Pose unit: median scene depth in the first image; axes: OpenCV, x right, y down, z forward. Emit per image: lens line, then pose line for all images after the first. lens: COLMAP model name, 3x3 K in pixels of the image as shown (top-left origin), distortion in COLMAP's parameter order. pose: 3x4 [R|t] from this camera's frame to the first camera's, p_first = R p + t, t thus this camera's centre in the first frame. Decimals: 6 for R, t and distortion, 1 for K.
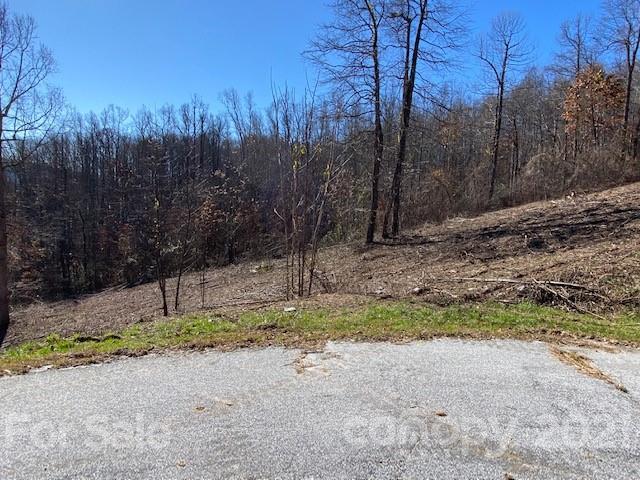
lens RADIAL K [[389.1, 0, 320.0], [0, 389.1, 240.0], [0, 0, 1]] dist [0.002709, -0.001695]
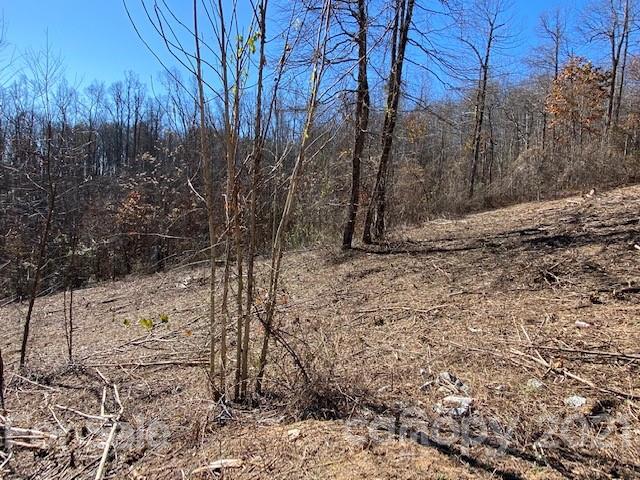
lens RADIAL K [[389.1, 0, 320.0], [0, 389.1, 240.0], [0, 0, 1]] dist [0.002709, -0.001695]
pose [[0.991992, 0.017359, 0.125105, -0.006530], [-0.016635, 0.999838, -0.006831, -0.002488], [-0.125203, 0.004695, 0.992120, 0.188085]]
